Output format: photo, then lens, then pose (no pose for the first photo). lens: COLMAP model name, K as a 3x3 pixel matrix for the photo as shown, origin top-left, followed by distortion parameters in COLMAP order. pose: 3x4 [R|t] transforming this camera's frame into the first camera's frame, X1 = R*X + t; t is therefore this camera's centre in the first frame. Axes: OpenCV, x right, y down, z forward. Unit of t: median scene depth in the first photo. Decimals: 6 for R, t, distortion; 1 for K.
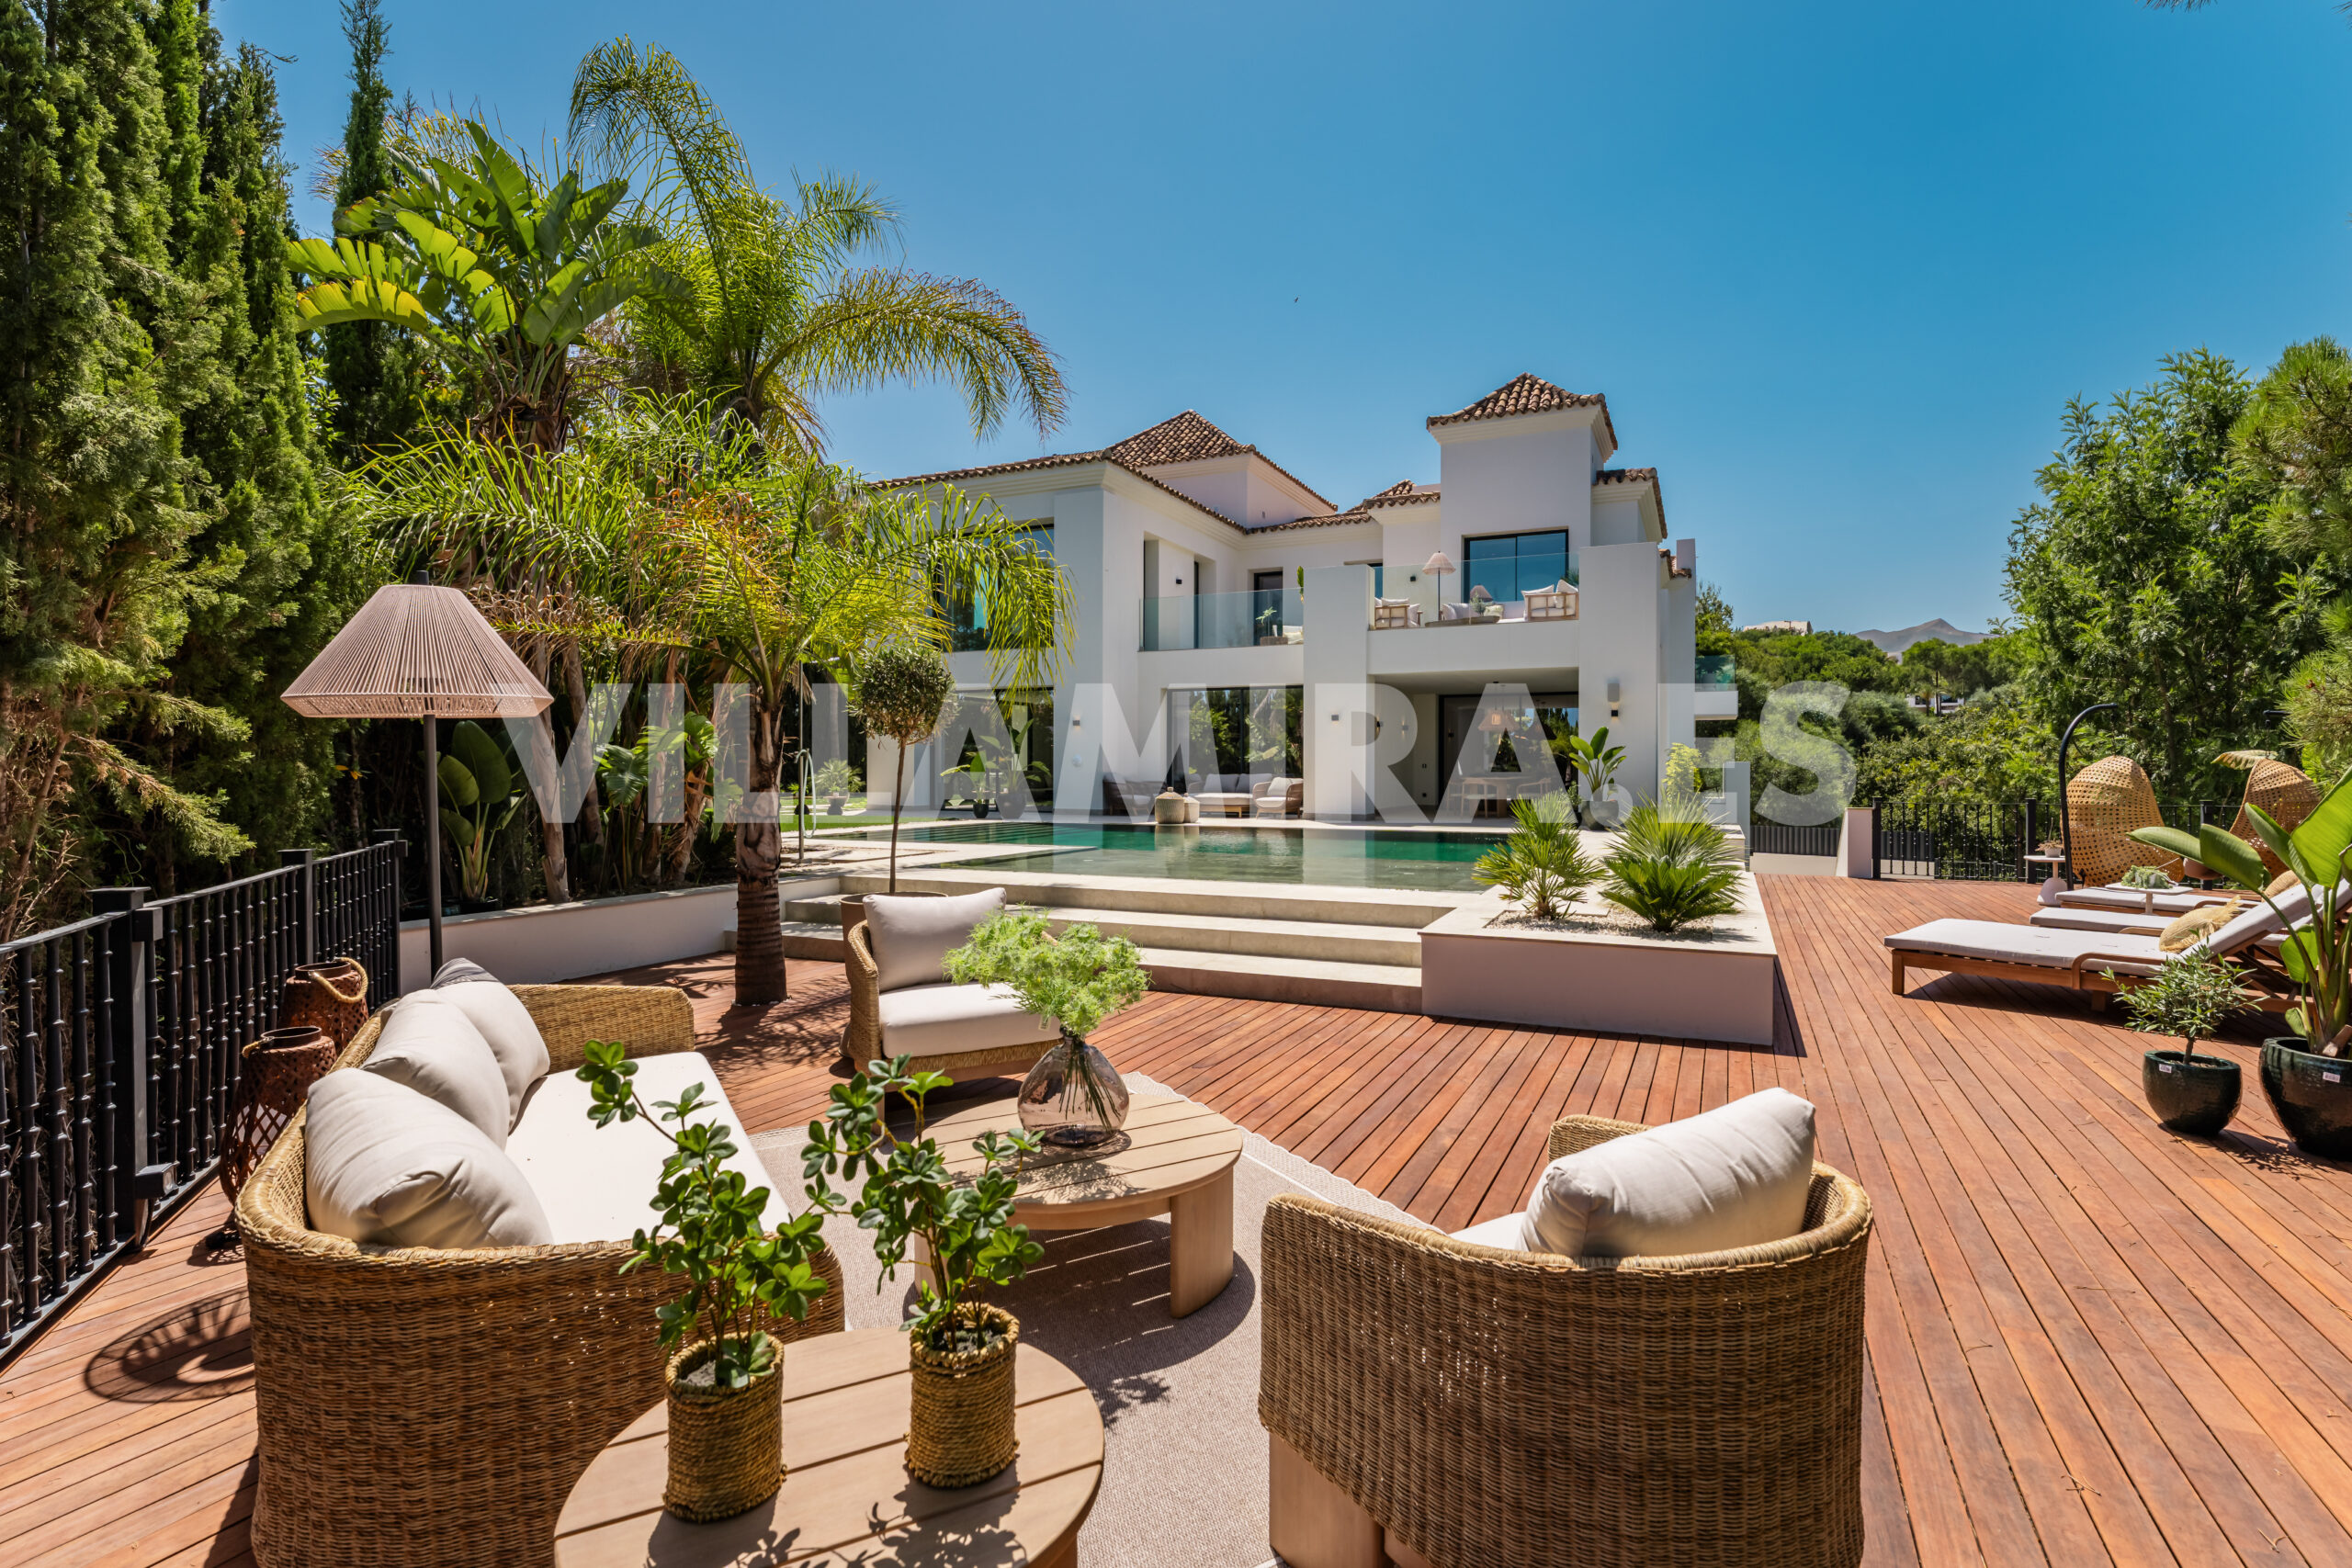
lens RADIAL K [[1089.1, 0, 1175.2], [0, 1089.1, 772.3], [0, 0, 1]] dist [-0.001793, 0.000014]
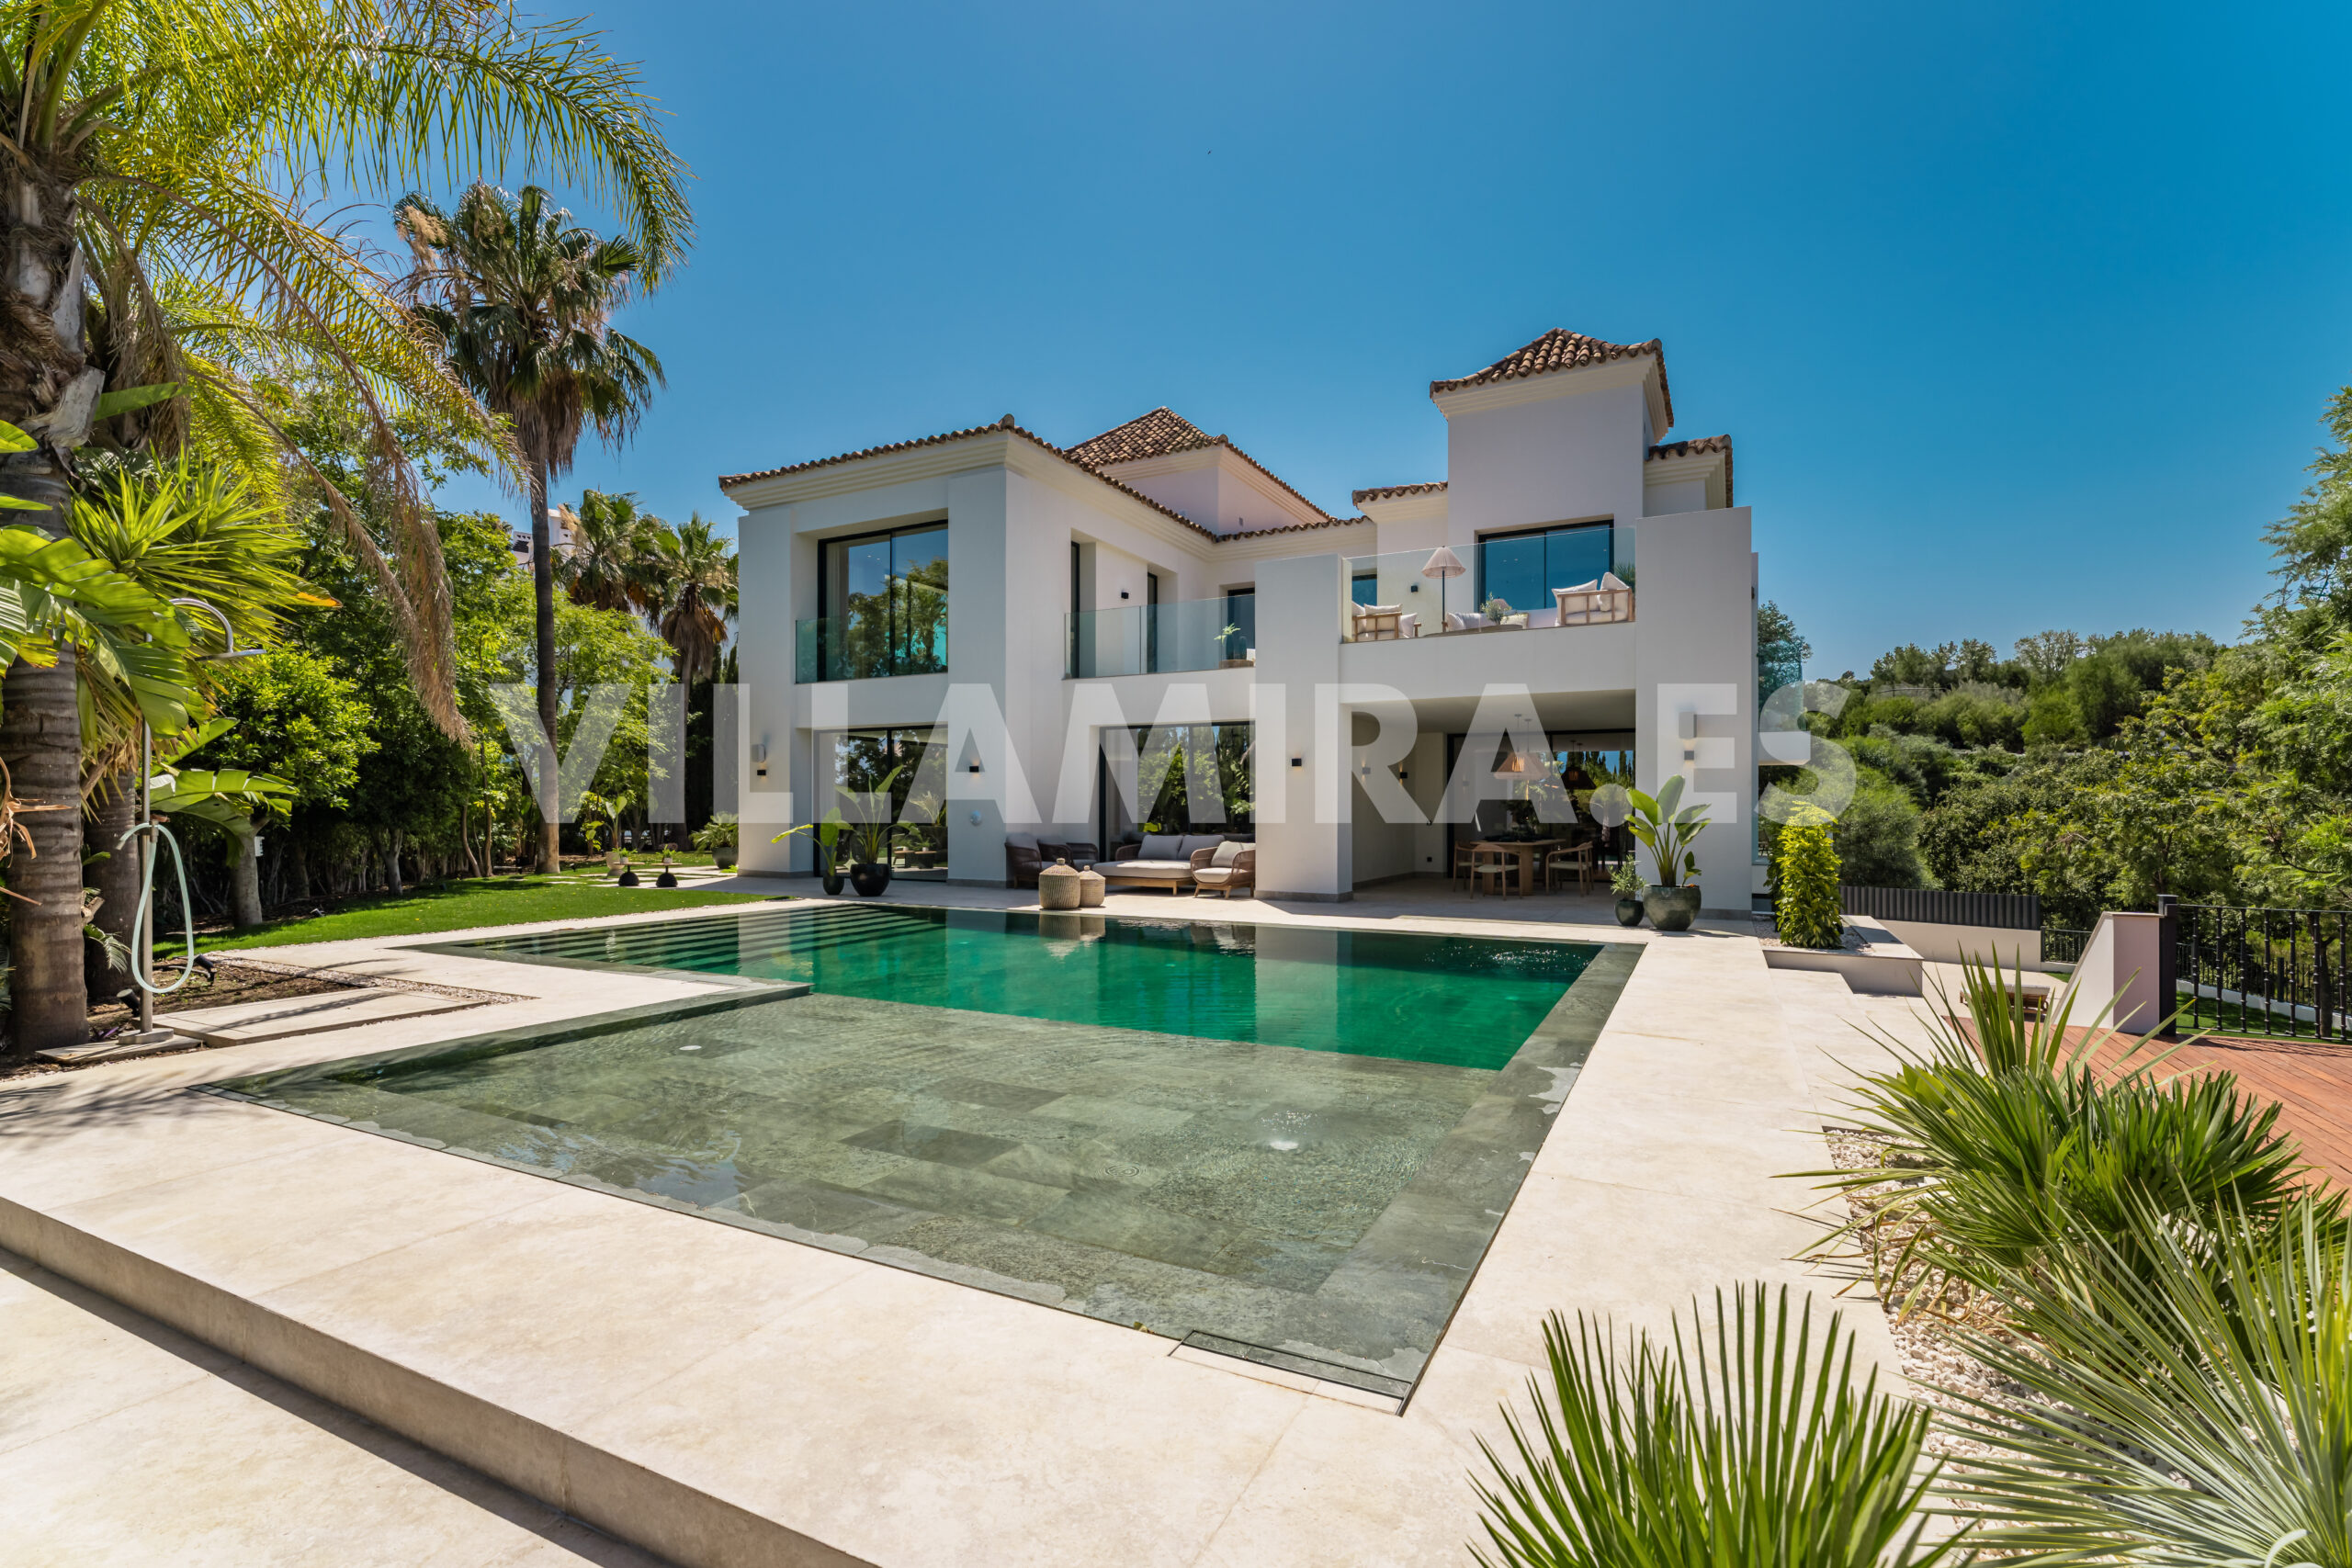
lens RADIAL K [[1036.4, 0, 1178.4], [0, 1036.4, 802.1], [0, 0, 1]] dist [0.002010, 0.000126]
pose [[0.999272, 0.000607, -0.038138, 0.077074], [-0.001096, 0.999917, -0.012799, -0.011409], [0.038127, 0.012831, 0.999191, 0.243701]]
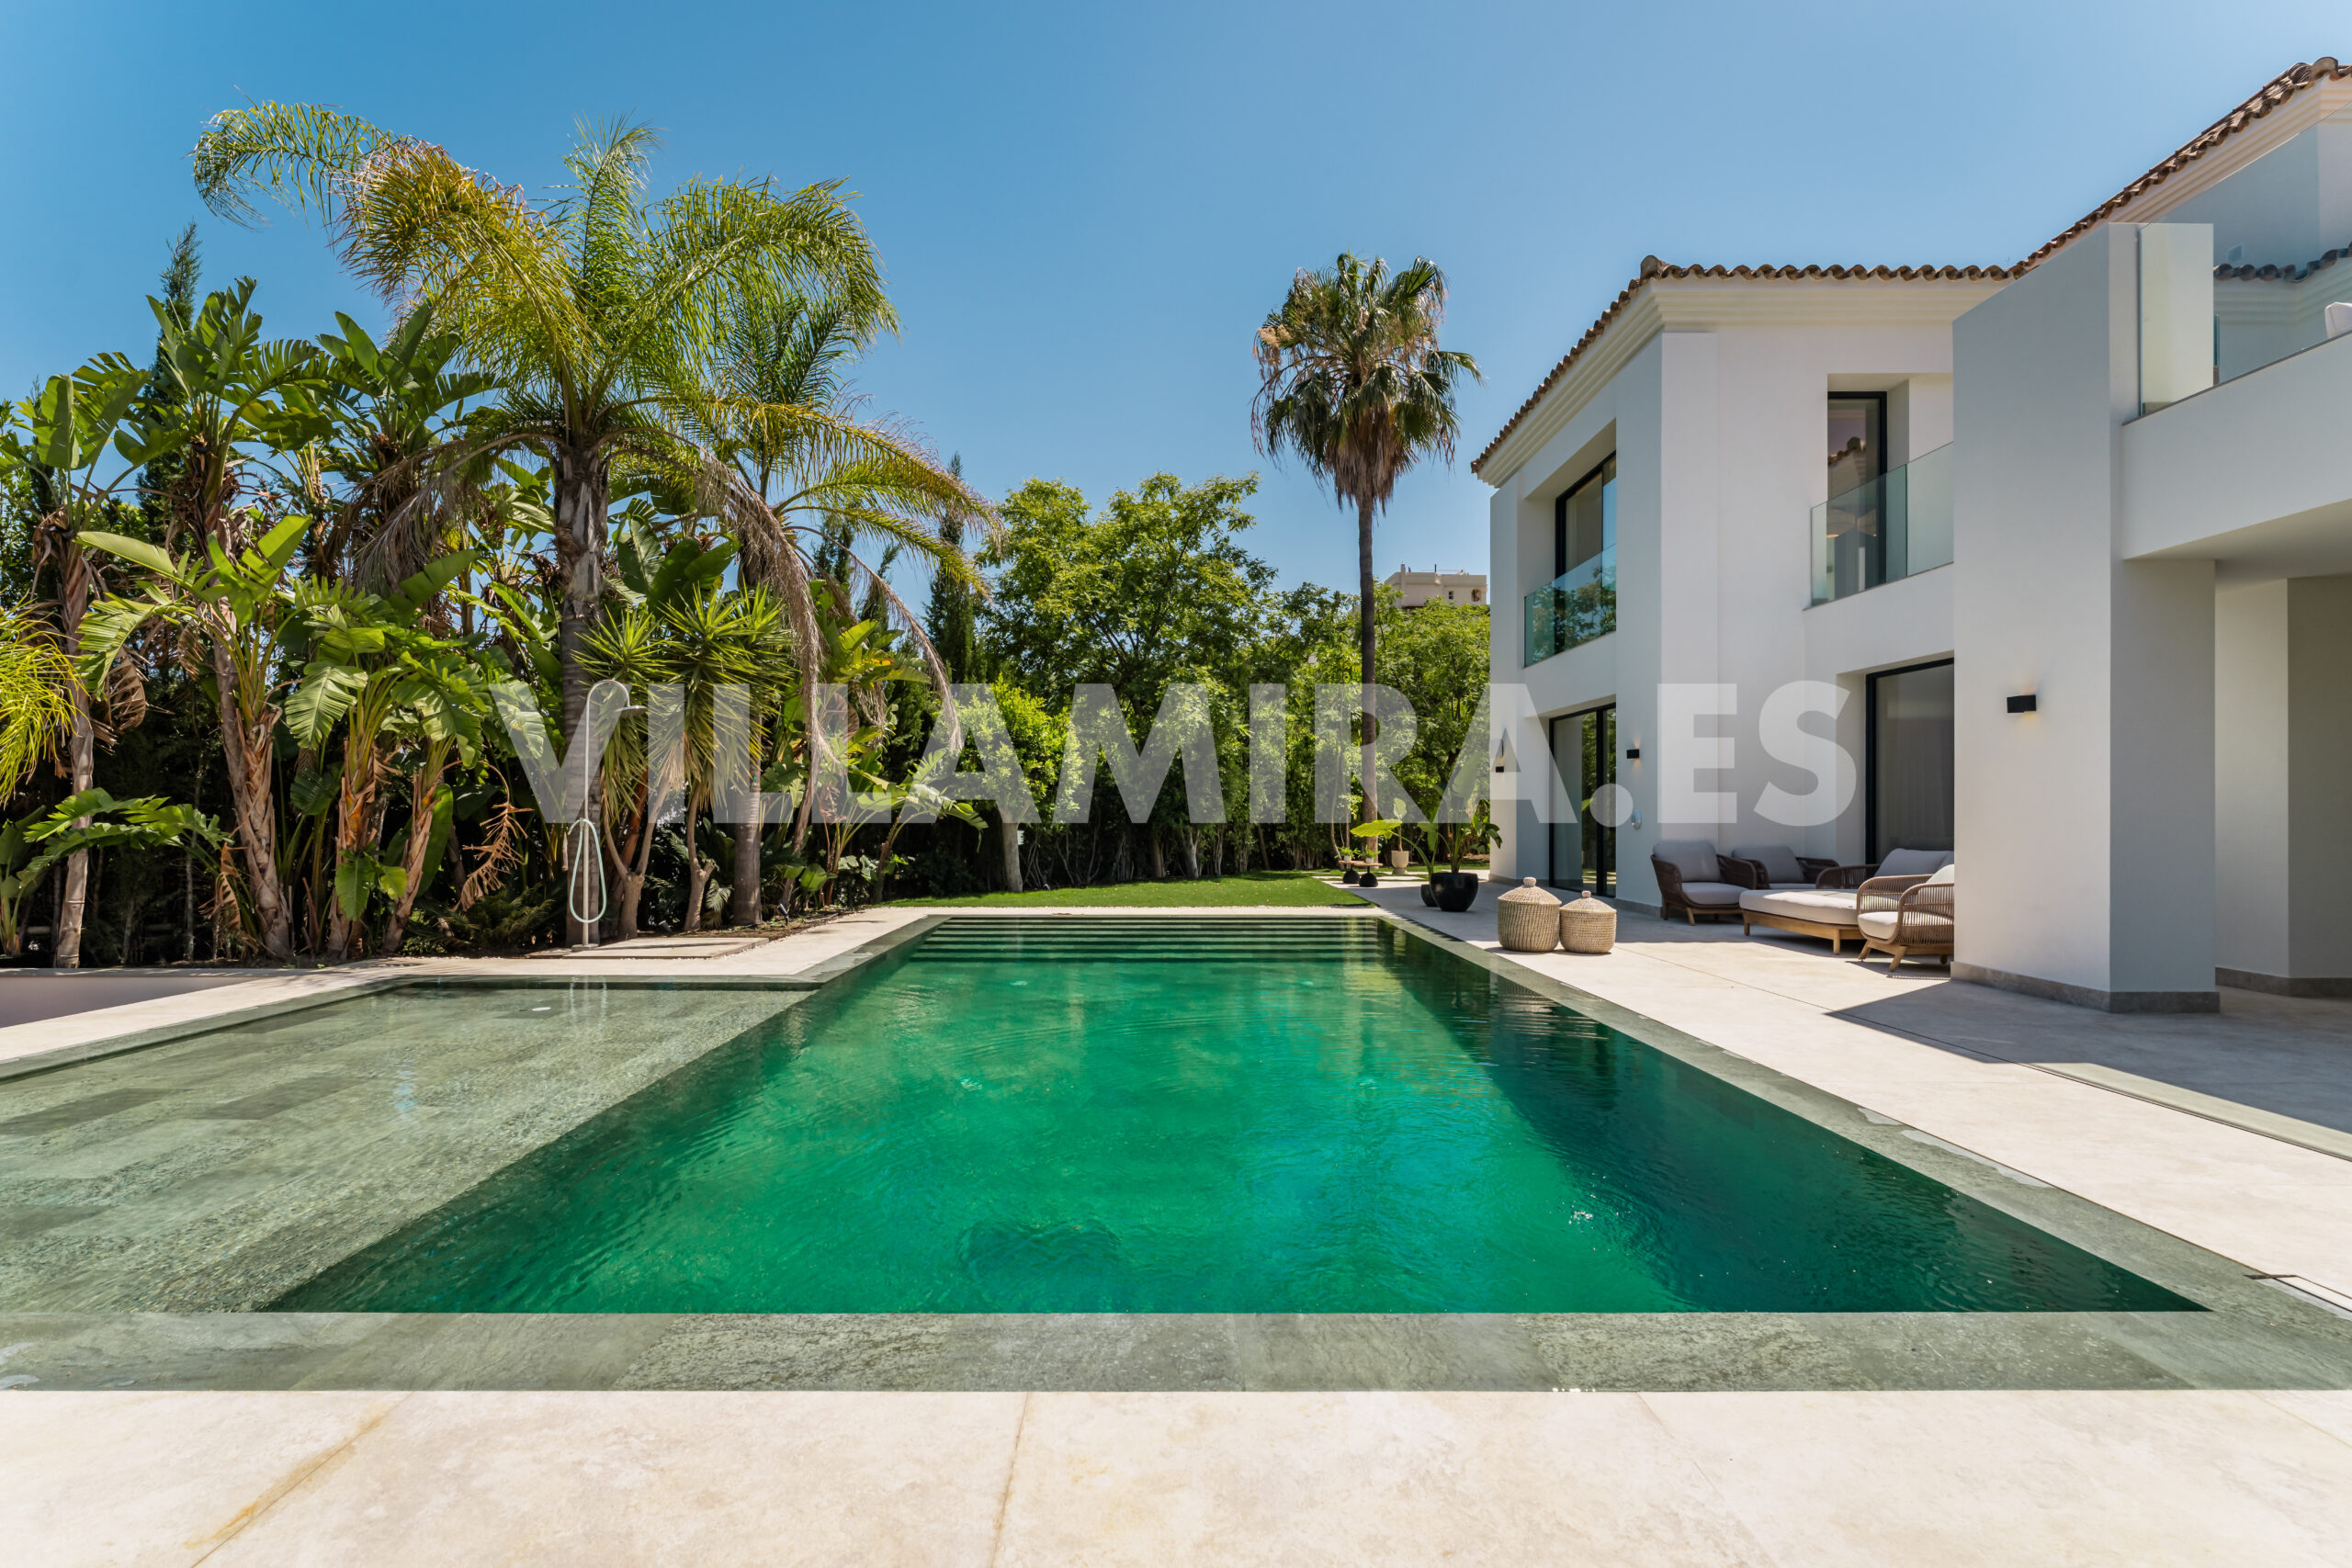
lens RADIAL K [[992.9, 0, 1165.8], [0, 992.9, 832.1], [0, 0, 1]] dist [-0.003429, -0.000209]
pose [[0.408166, 0.019827, -0.912692, 0.260876], [0.003616, 0.999721, 0.023335, -0.015003], [0.912901, -0.012825, 0.407981, 0.491768]]
